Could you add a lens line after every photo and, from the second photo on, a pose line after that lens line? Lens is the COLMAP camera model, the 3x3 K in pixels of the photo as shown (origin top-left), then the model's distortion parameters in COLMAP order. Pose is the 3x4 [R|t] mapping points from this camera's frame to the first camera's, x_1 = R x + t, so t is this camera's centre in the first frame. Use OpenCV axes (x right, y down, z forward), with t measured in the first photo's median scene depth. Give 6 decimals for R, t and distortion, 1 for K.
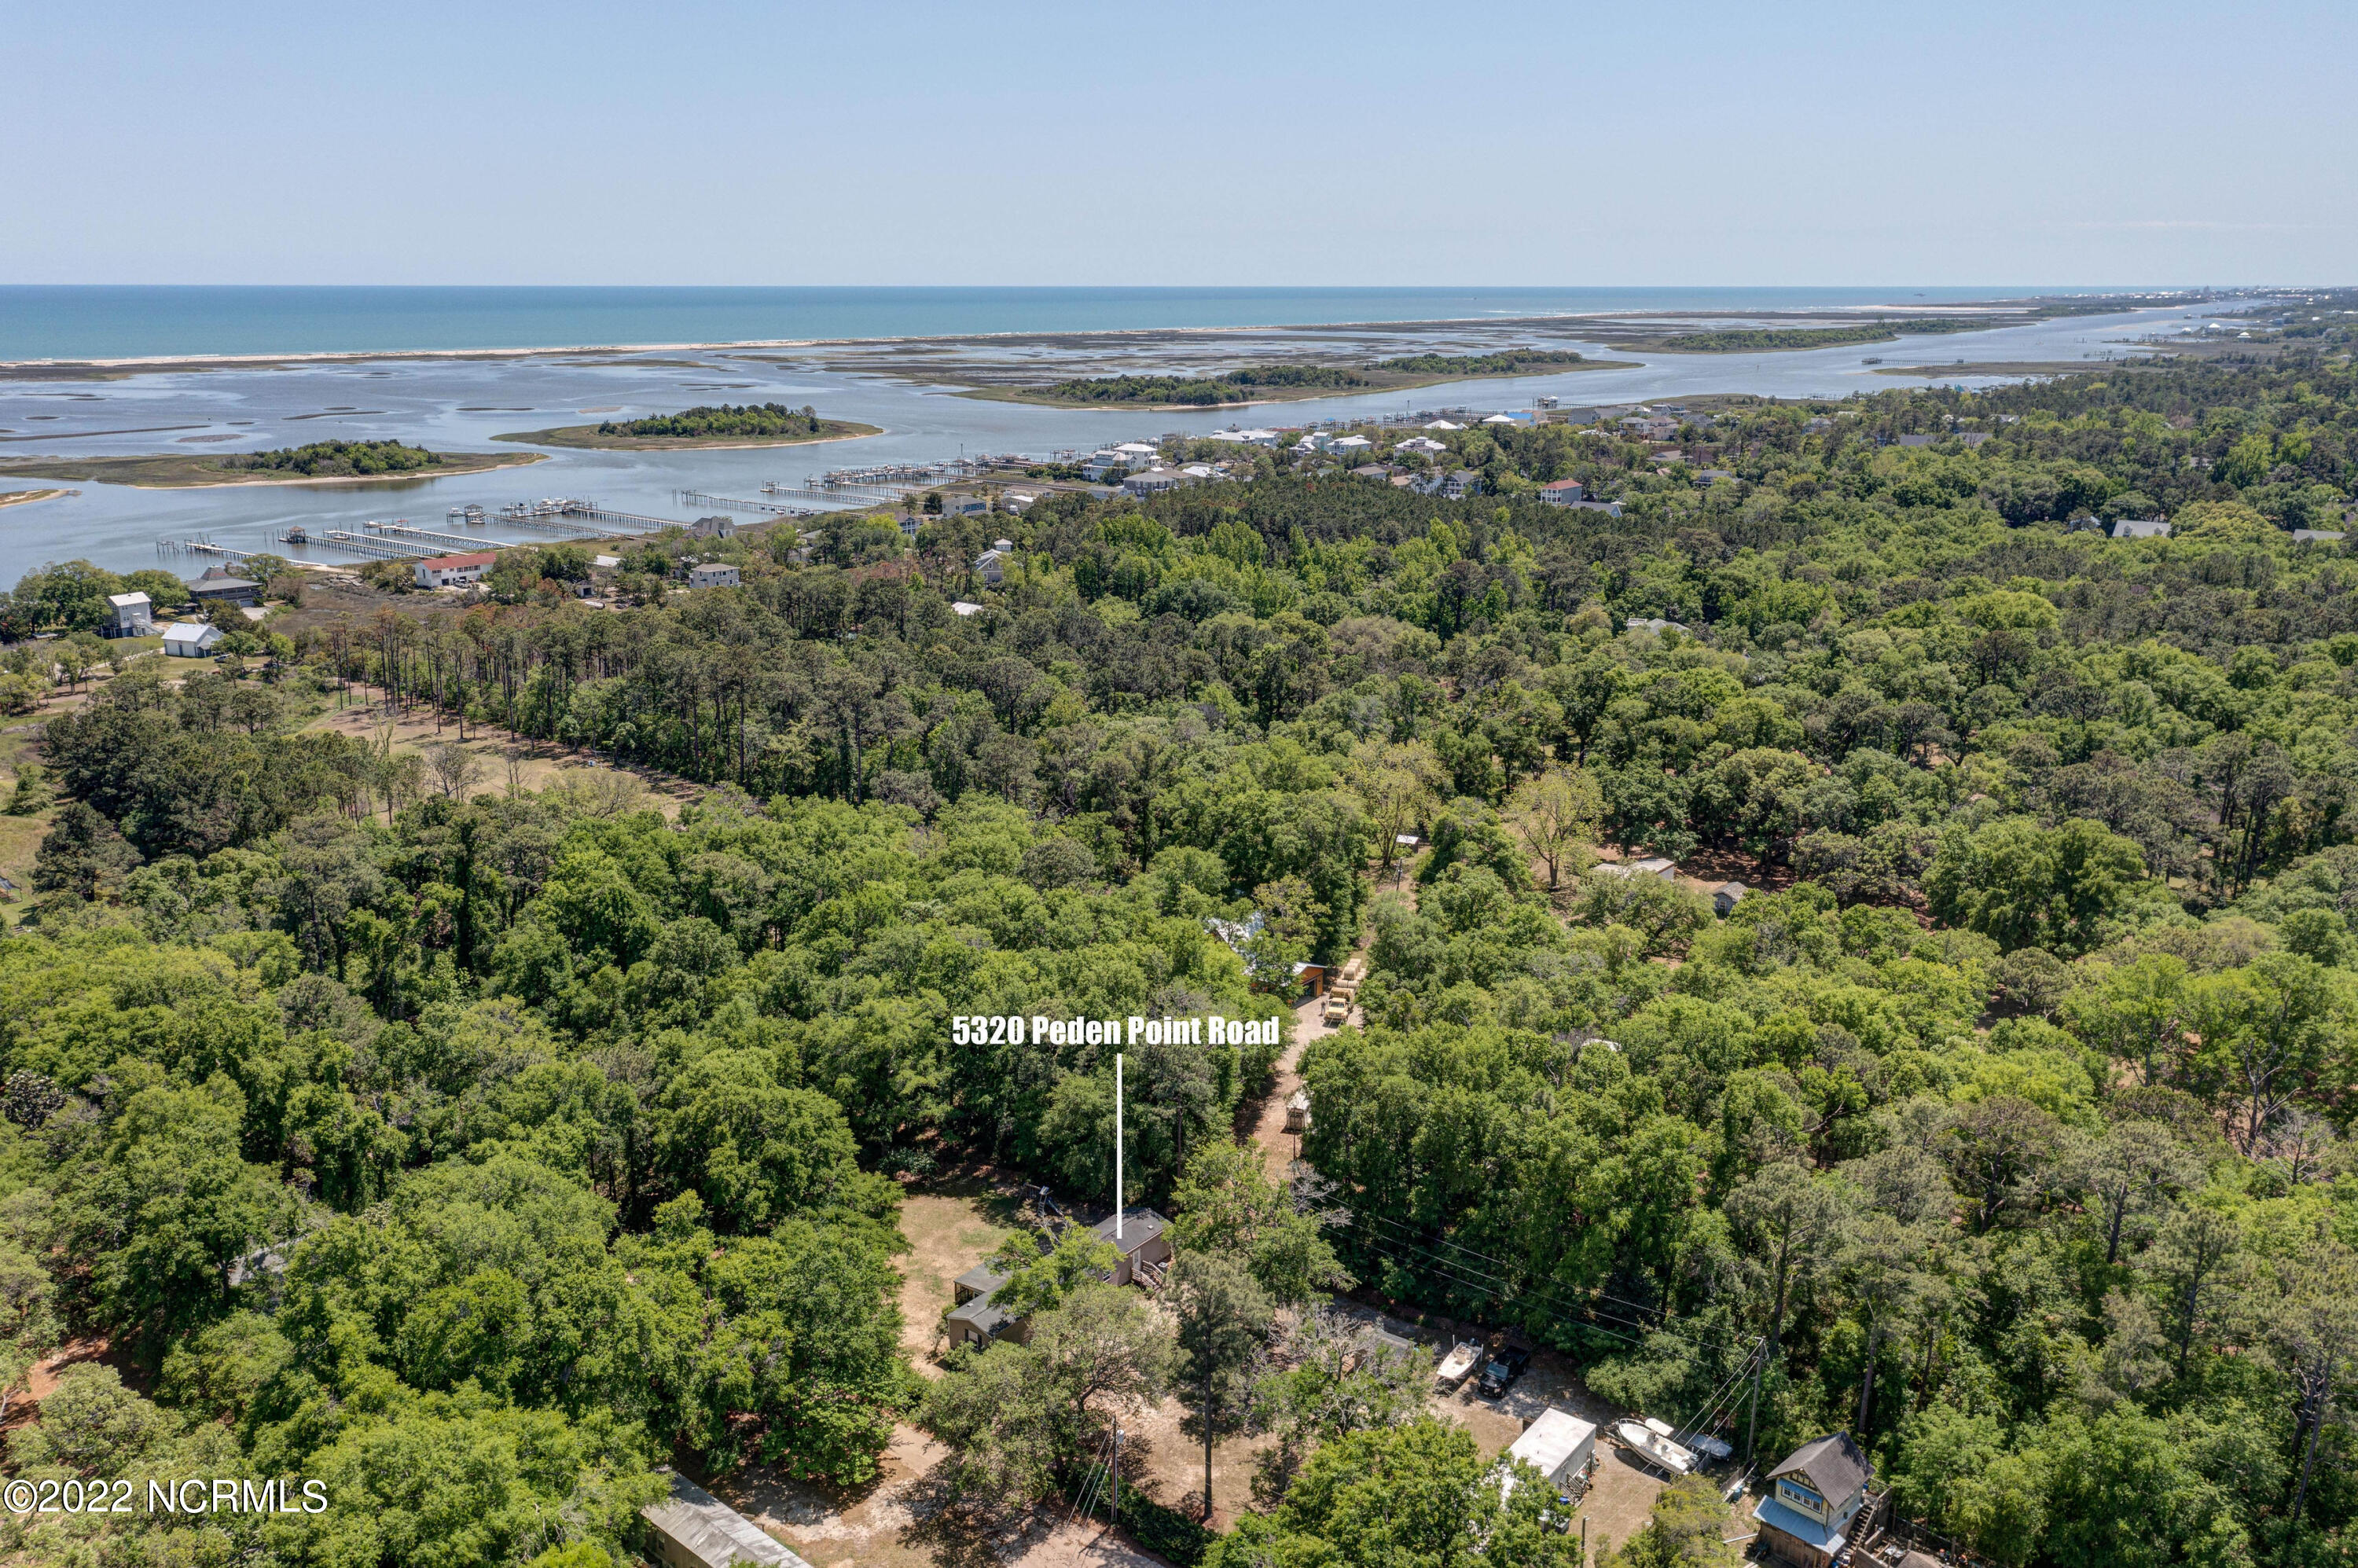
lens RADIAL K [[1871.7, 0, 1179.0], [0, 1871.7, 784.0], [0, 0, 1]] dist [-0.000969, -0.003757]
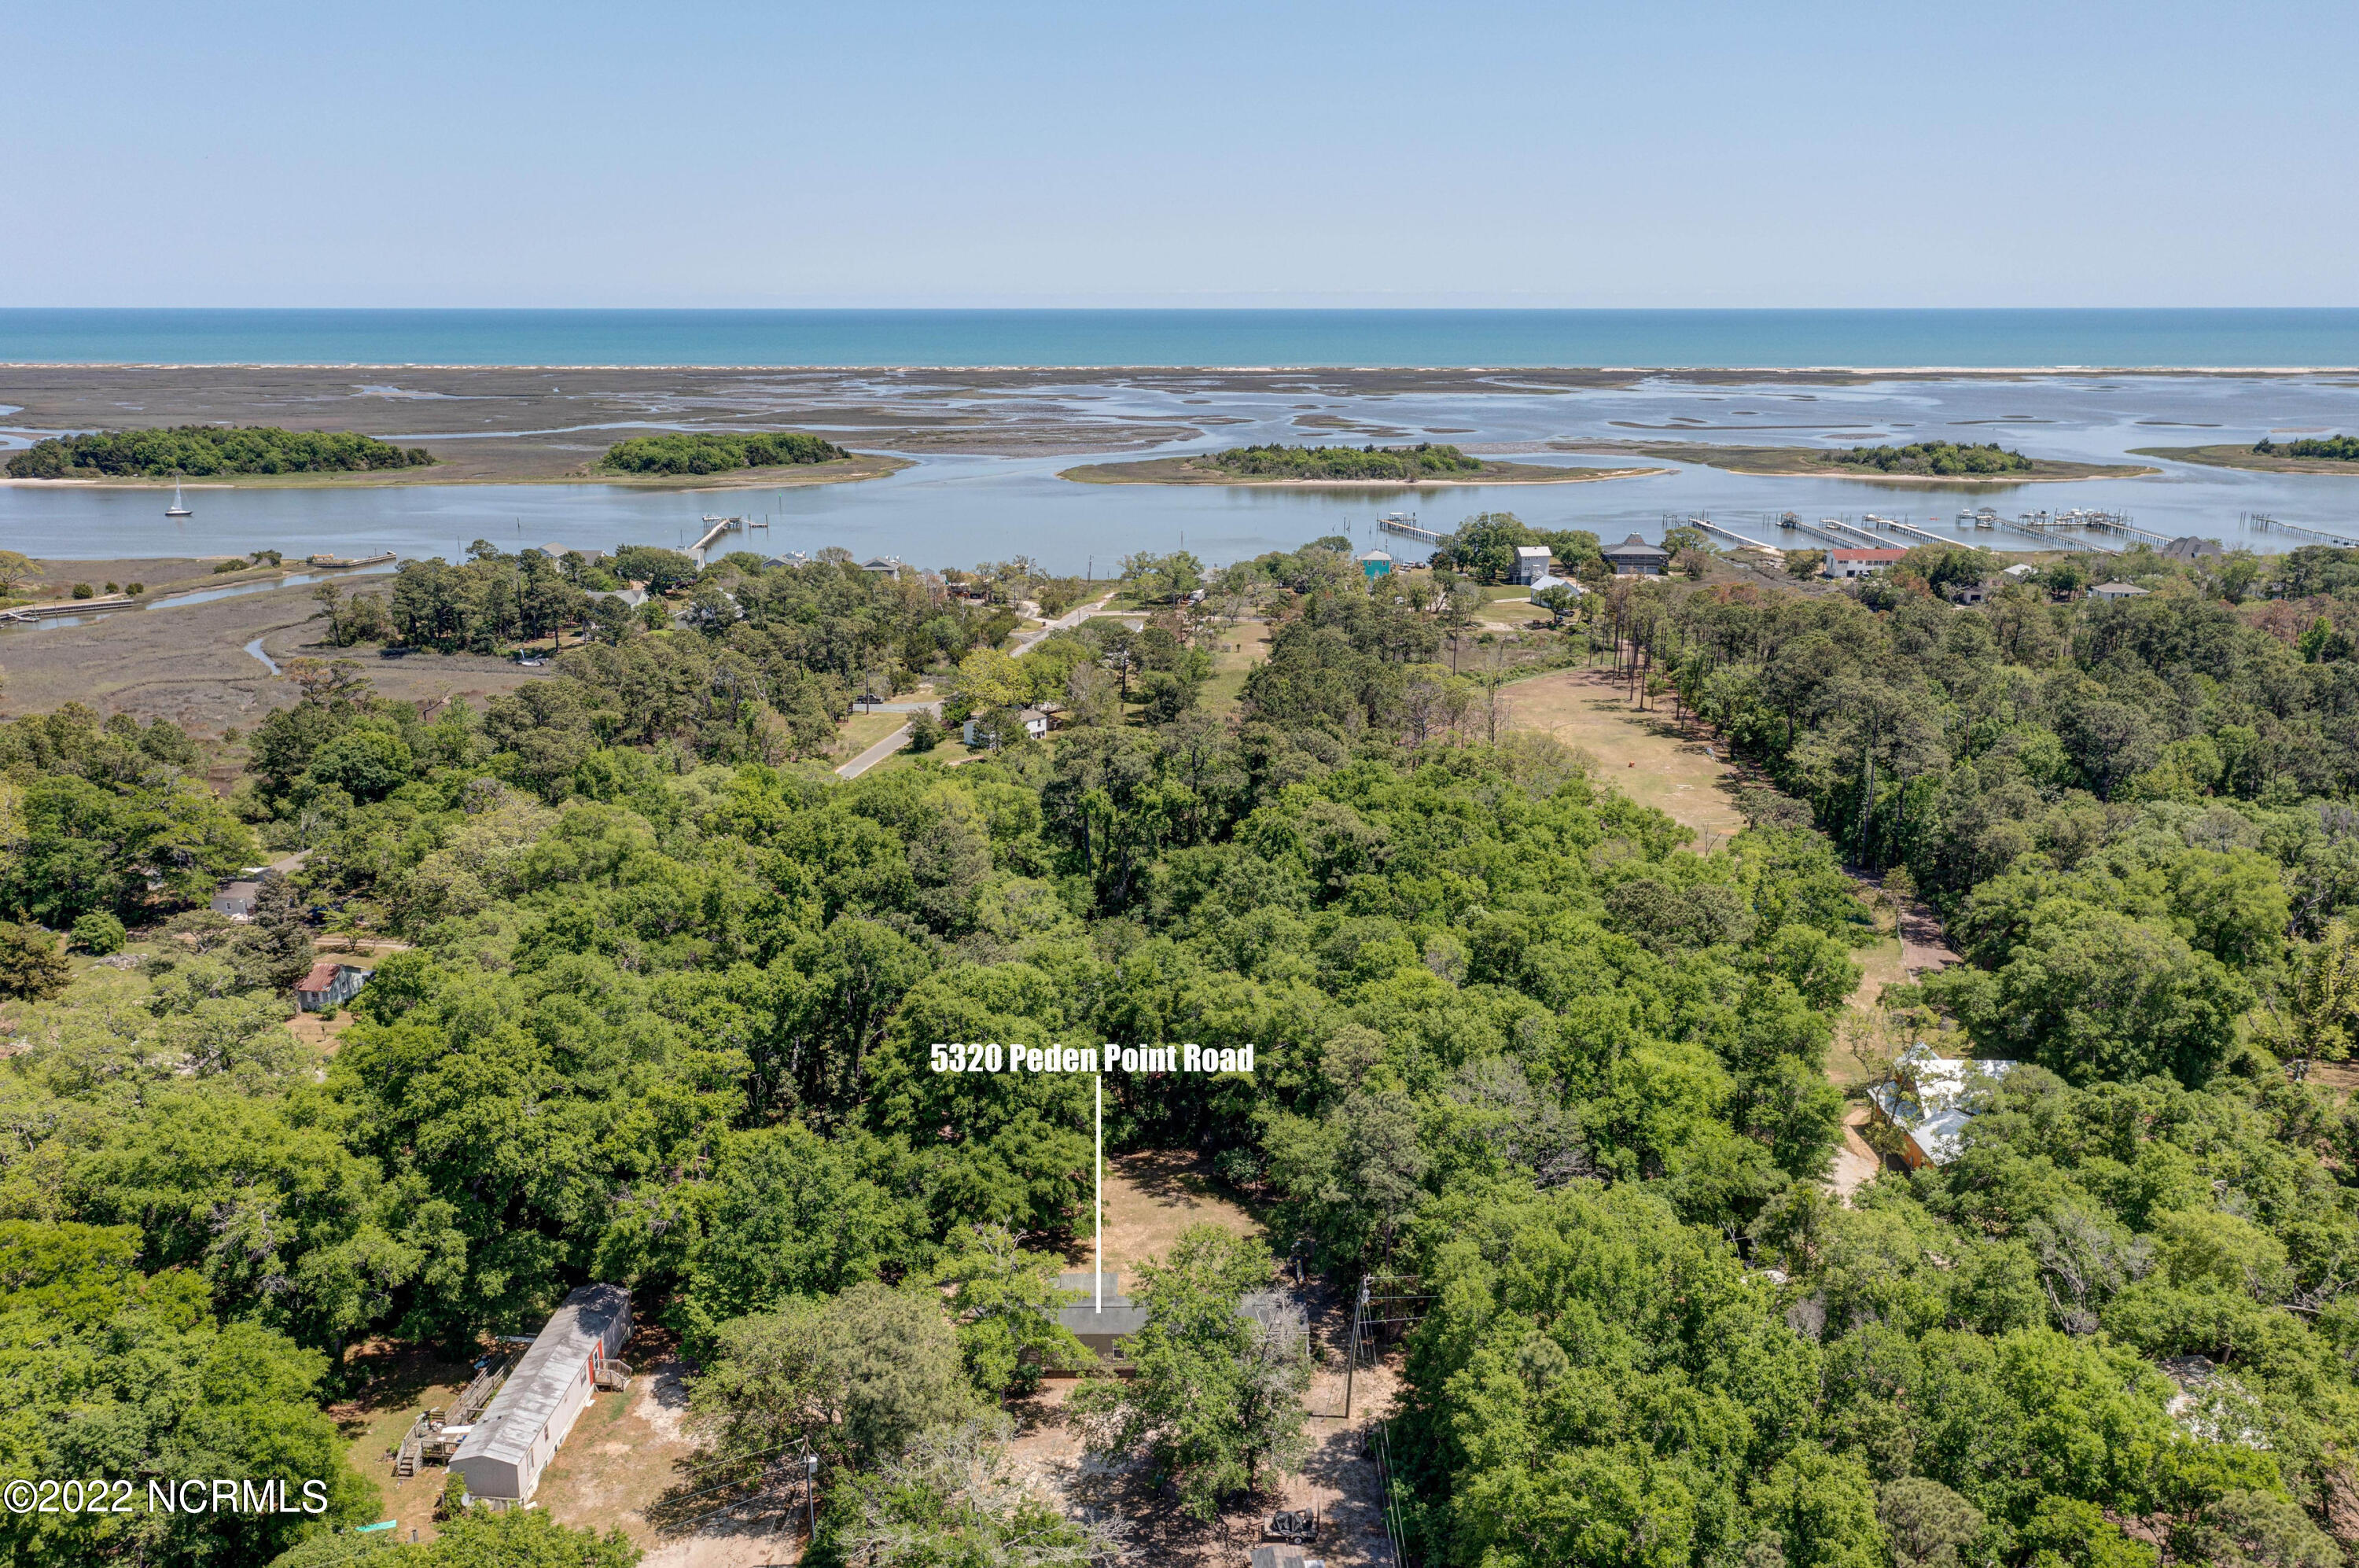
lens RADIAL K [[1851.2, 0, 1179.5], [0, 1851.2, 784.0], [0, 0, 1]] dist [-0.006678, 0.003040]
pose [[0.612521, 0.190489, -0.767158, 0.233294], [-0.197803, 0.976588, 0.084559, -0.019622], [0.765305, 0.099952, 0.635860, 0.195276]]
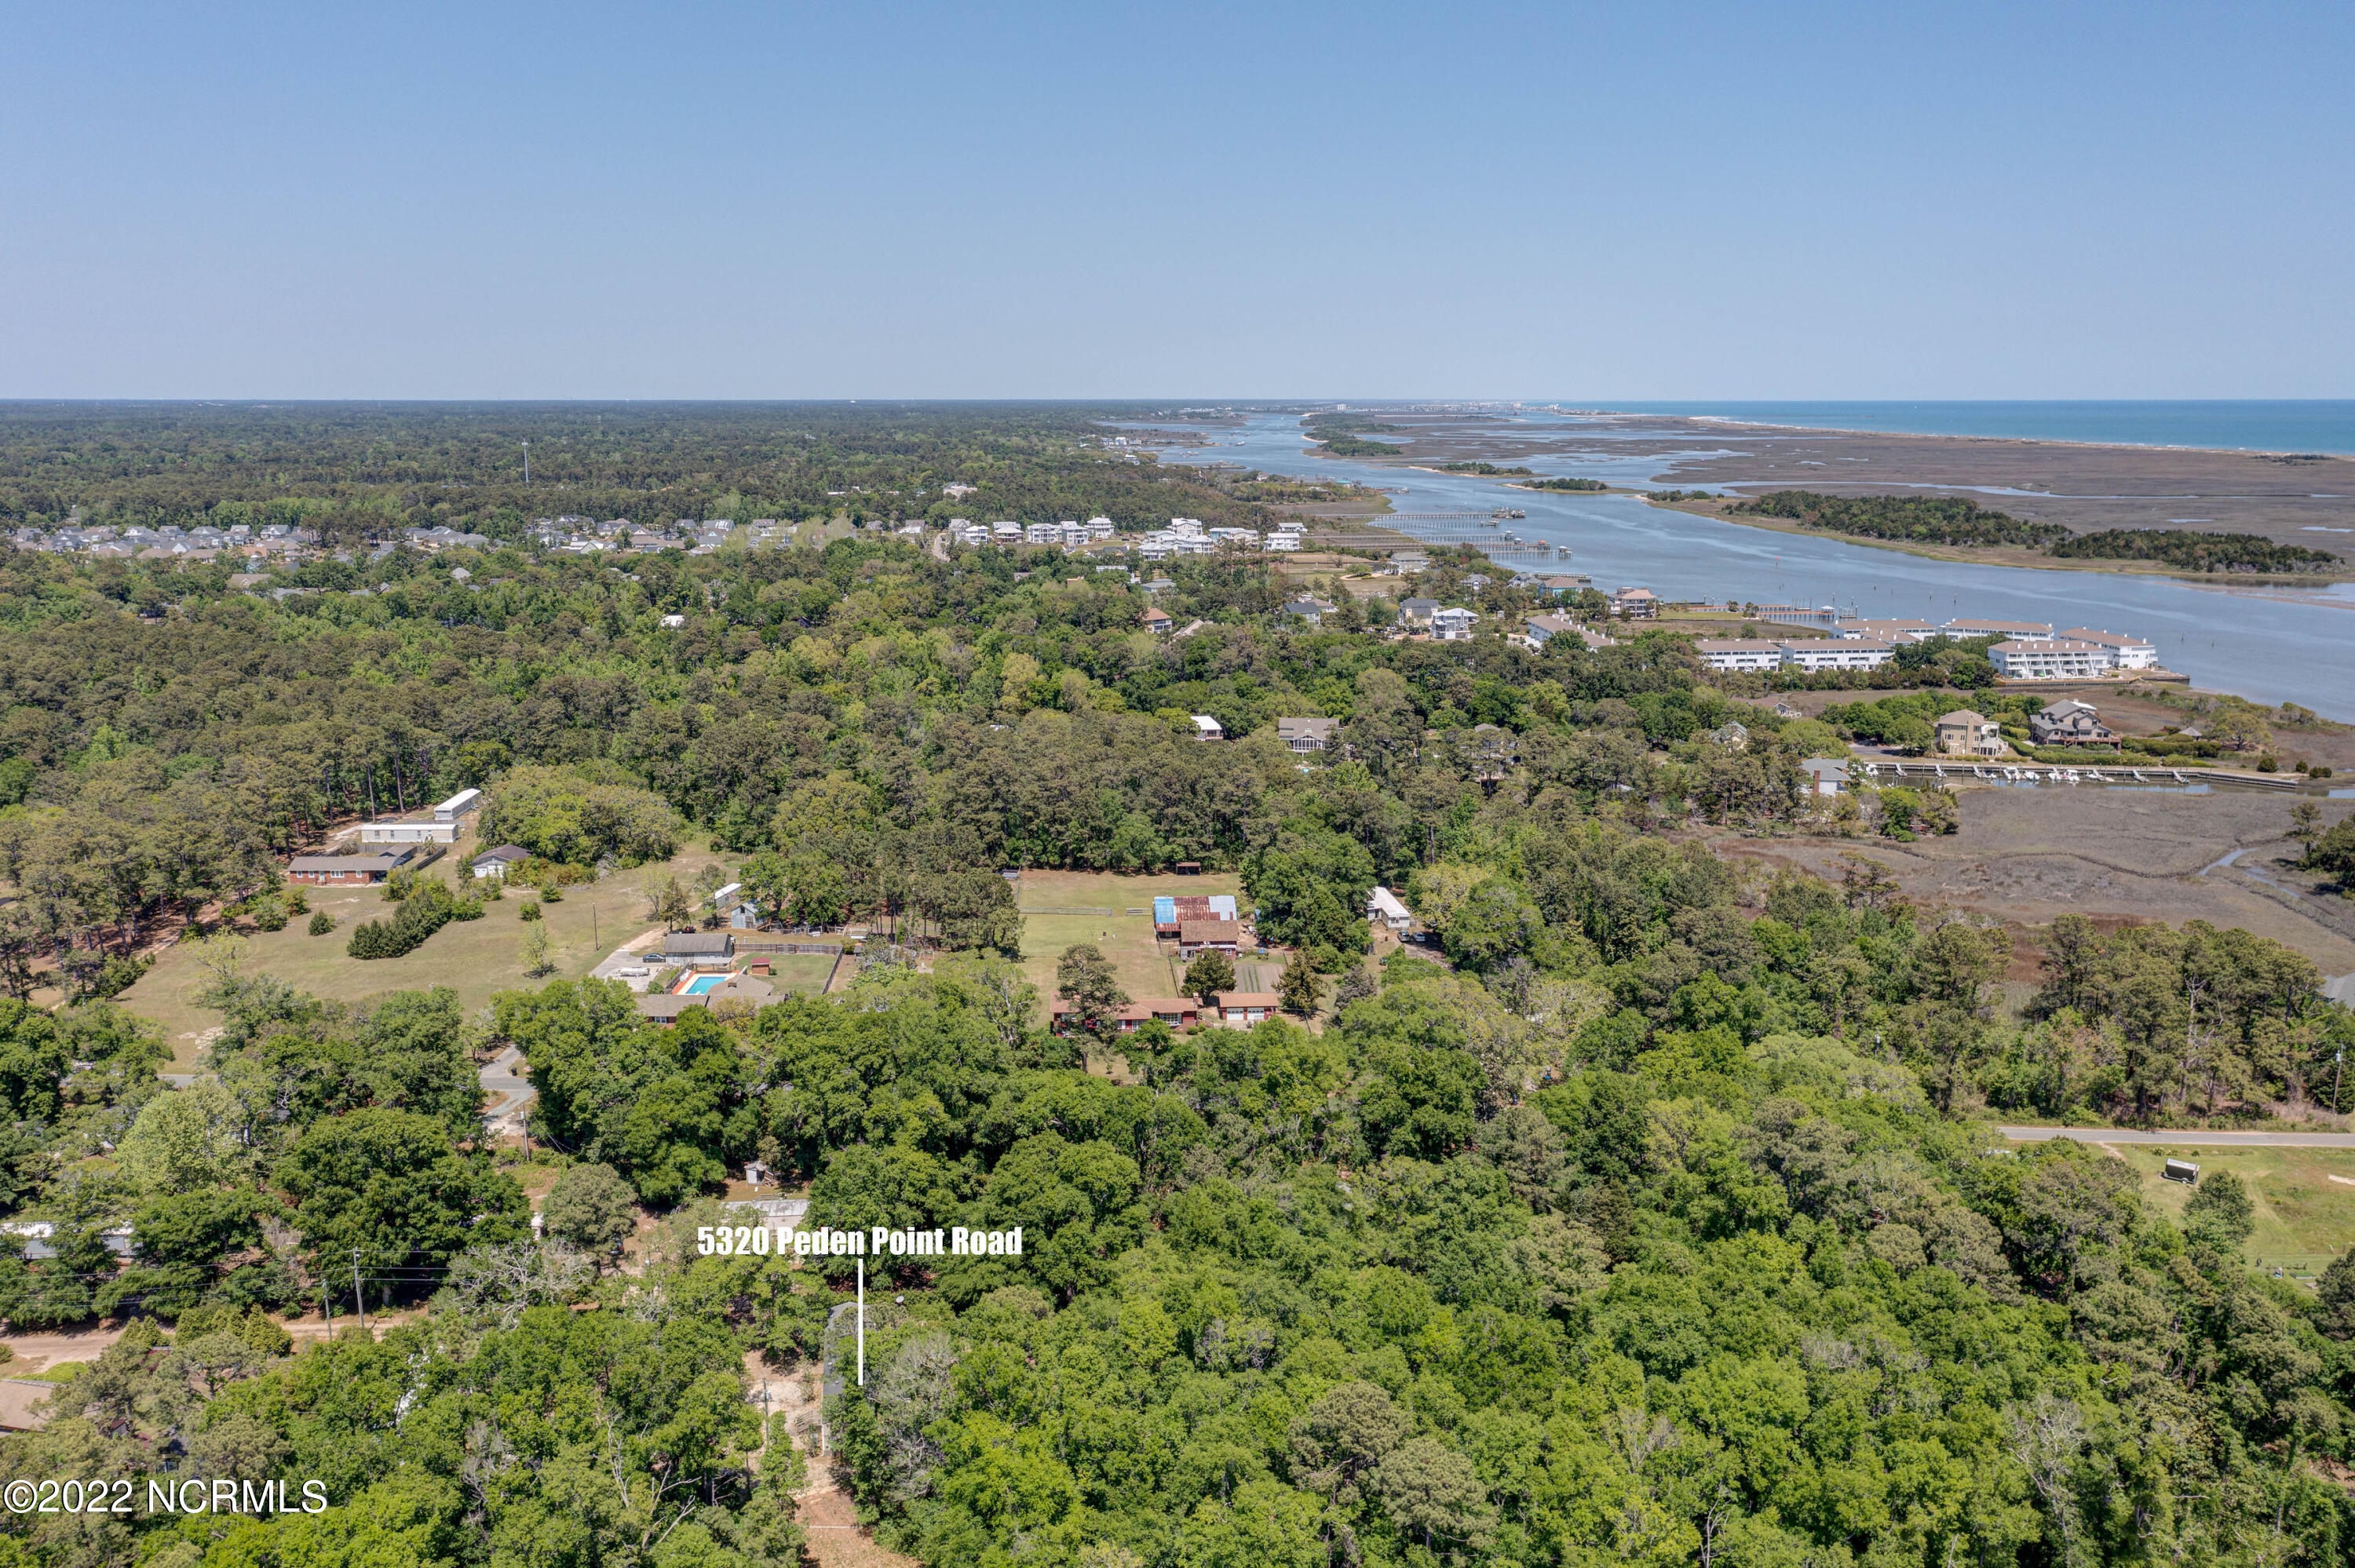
lens RADIAL K [[1876.6, 0, 1177.5], [0, 1876.6, 784.0], [0, 0, 1]] dist [-0.019010, -0.001450]
pose [[-0.711694, 0.139894, -0.688419, 0.259866], [-0.173200, 0.914776, 0.364948, -0.252510], [0.680803, 0.378966, -0.626811, 0.769780]]
